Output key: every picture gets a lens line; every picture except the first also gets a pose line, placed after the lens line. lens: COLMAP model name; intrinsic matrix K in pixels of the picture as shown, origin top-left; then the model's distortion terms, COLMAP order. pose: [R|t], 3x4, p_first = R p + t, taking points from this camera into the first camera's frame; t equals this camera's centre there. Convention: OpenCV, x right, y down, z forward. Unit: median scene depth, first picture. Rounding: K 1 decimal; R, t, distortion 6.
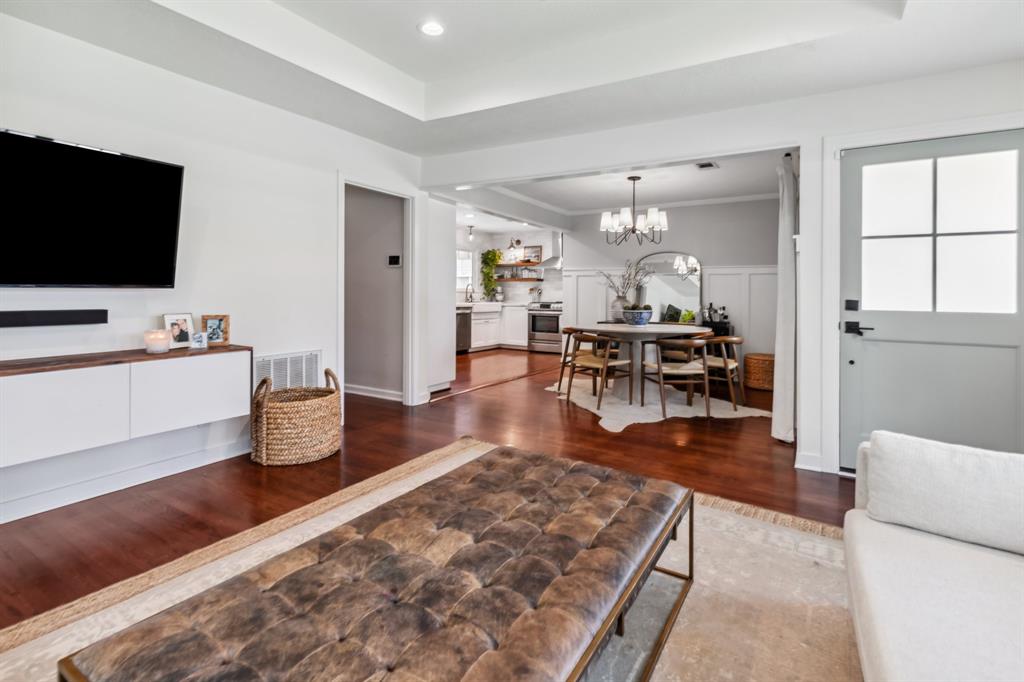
lens RADIAL K [[480.8, 0, 515.0], [0, 480.8, 292.5], [0, 0, 1]] dist [-0.000945, -0.000219]
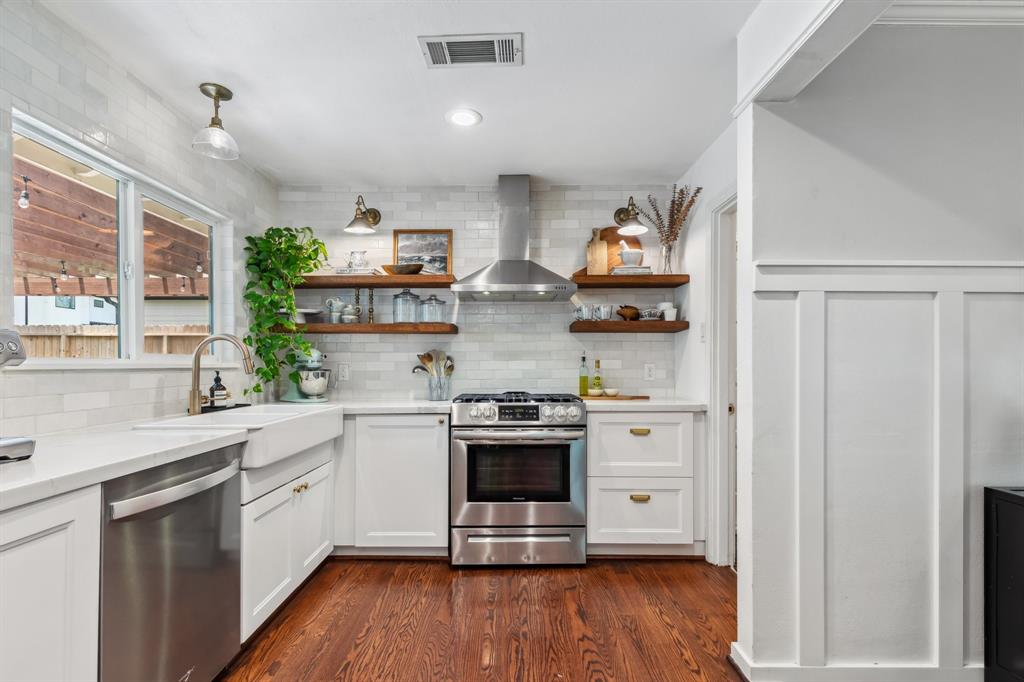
lens RADIAL K [[475.2, 0, 510.5], [0, 475.2, 364.5], [0, 0, 1]] dist [0.001740, 0.000274]
pose [[0.848669, -0.010397, 0.528822, -0.091836], [0.009031, 0.999946, 0.005166, -0.002808], [-0.528847, 0.000391, 0.848717, 0.707138]]
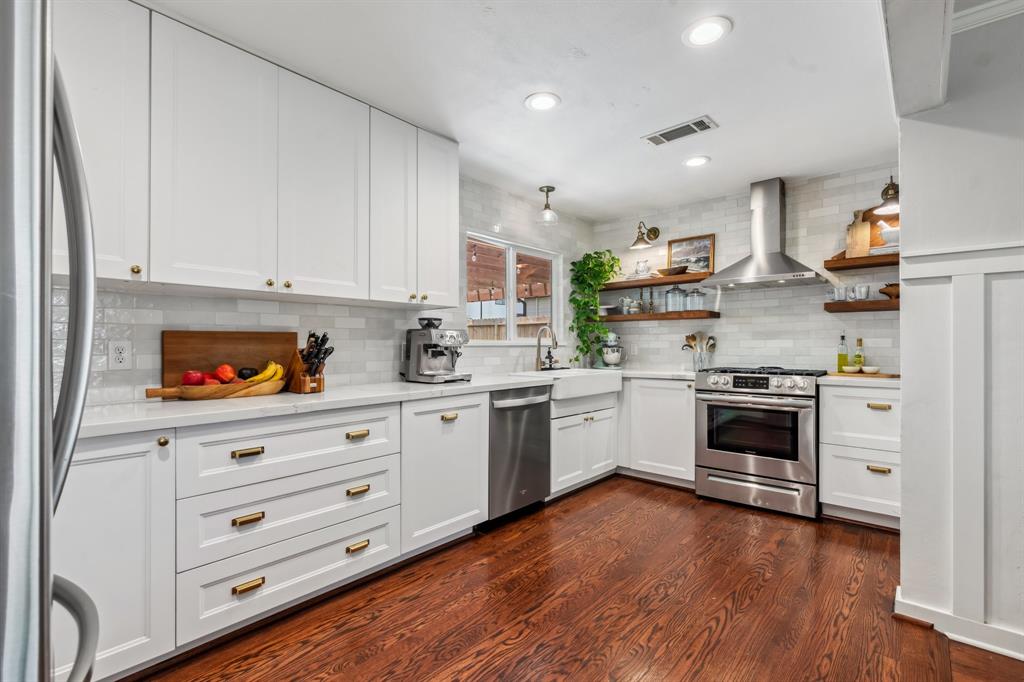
lens RADIAL K [[466.6, 0, 515.1], [0, 466.6, 341.5], [0, 0, 1]] dist [0.000282, -0.000088]
pose [[0.986278, -0.012769, -0.164596, -0.052599], [0.011740, 0.999905, -0.007225, -0.002011], [0.164673, 0.005193, 0.986335, 0.580871]]
